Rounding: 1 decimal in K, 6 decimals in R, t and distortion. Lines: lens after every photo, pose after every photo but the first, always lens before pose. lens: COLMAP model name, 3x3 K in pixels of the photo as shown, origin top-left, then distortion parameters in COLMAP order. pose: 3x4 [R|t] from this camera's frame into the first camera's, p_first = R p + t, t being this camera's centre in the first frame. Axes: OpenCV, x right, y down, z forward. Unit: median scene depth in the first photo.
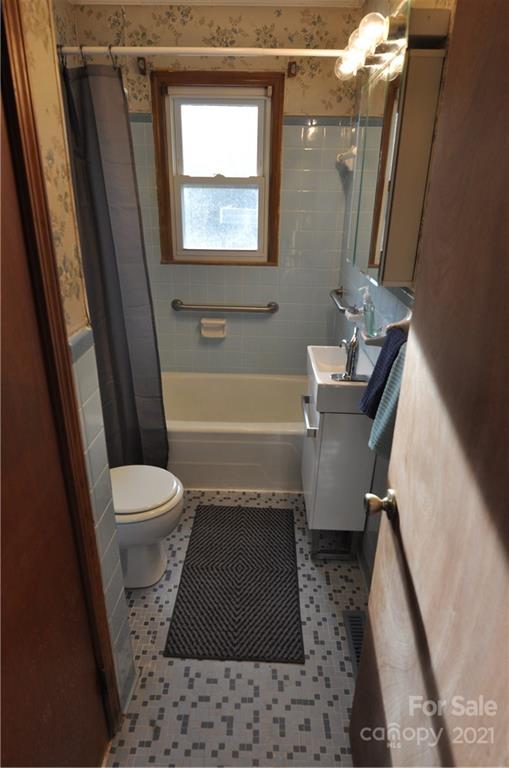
lens RADIAL K [[472.2, 0, 243.2], [0, 472.2, 381.9], [0, 0, 1]] dist [-0.009236, -0.006666]
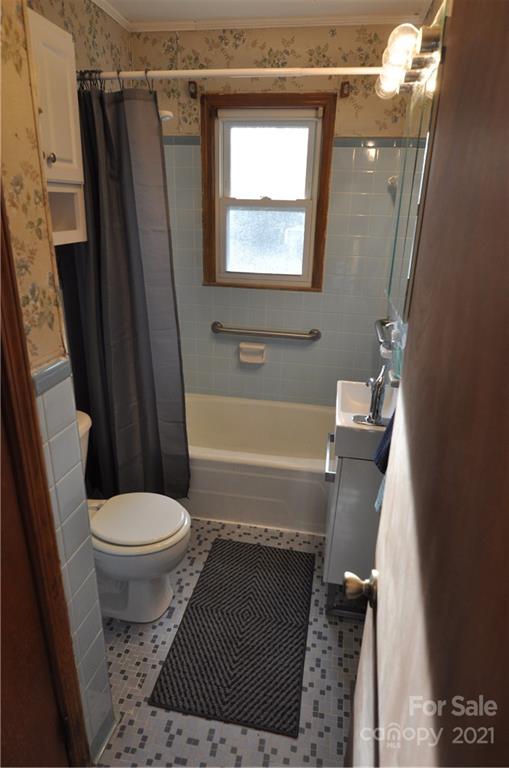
lens RADIAL K [[472.2, 0, 243.2], [0, 472.2, 381.9], [0, 0, 1]] dist [-0.009236, -0.006666]
pose [[0.987739, 0.062855, -0.142900, 0.088410], [-0.068052, 0.997176, -0.031775, -0.032433], [0.140499, 0.041110, 0.989227, 0.058321]]
